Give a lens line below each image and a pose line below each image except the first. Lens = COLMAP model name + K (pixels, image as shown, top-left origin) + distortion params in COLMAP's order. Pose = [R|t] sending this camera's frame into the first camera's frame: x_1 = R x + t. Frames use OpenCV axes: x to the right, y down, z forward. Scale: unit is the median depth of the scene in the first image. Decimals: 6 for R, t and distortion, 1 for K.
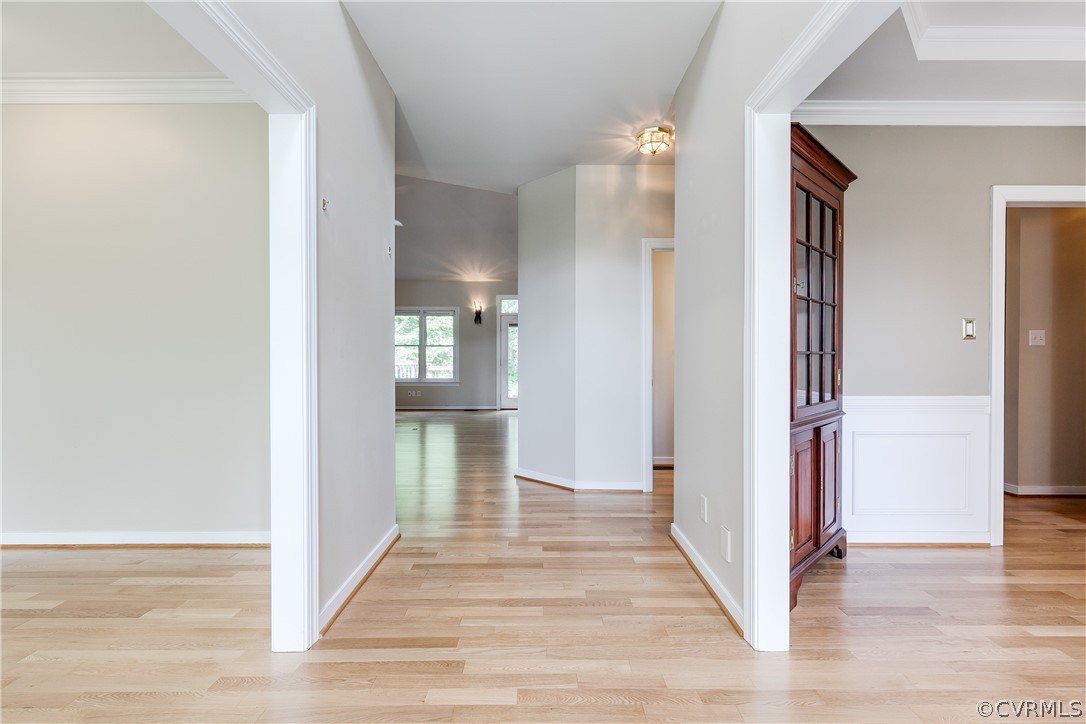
lens RADIAL K [[491.8, 0, 544.4], [0, 491.8, 363.5], [0, 0, 1]] dist [-0.001433, -0.000176]
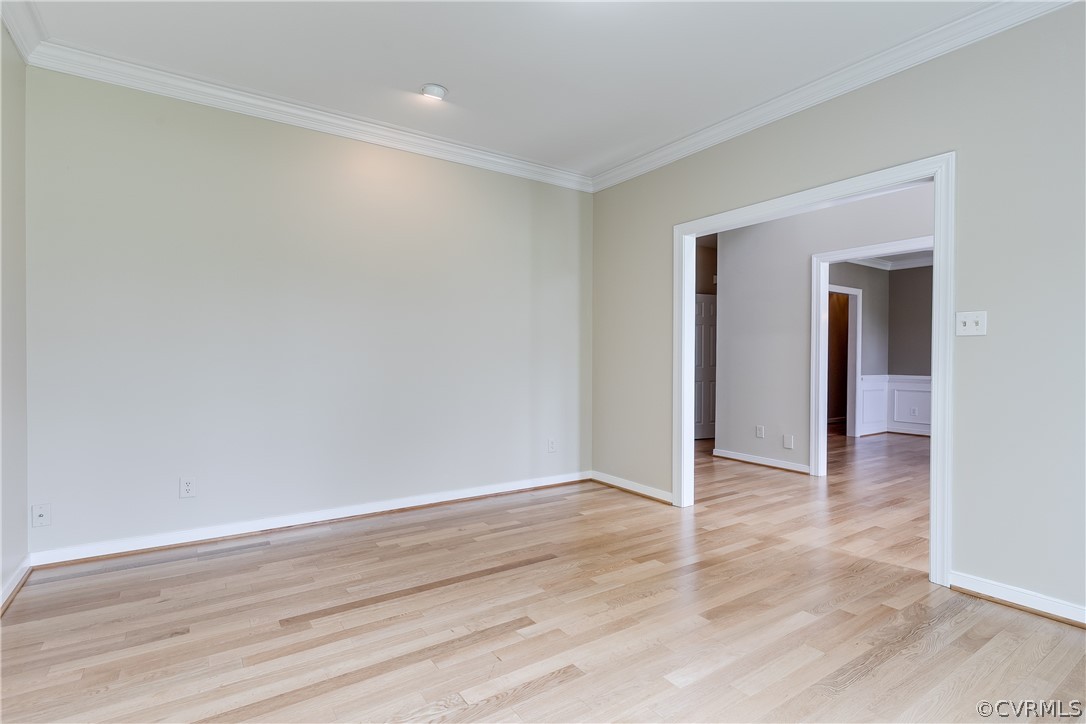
lens RADIAL K [[545.7, 0, 544.0], [0, 545.7, 359.7], [0, 0, 1]] dist [-0.001262, -0.000111]
pose [[0.841081, -0.003046, 0.540900, -1.697698], [-0.000525, 0.999979, 0.006448, -0.022183], [-0.540909, -0.005707, 0.841062, -0.433512]]
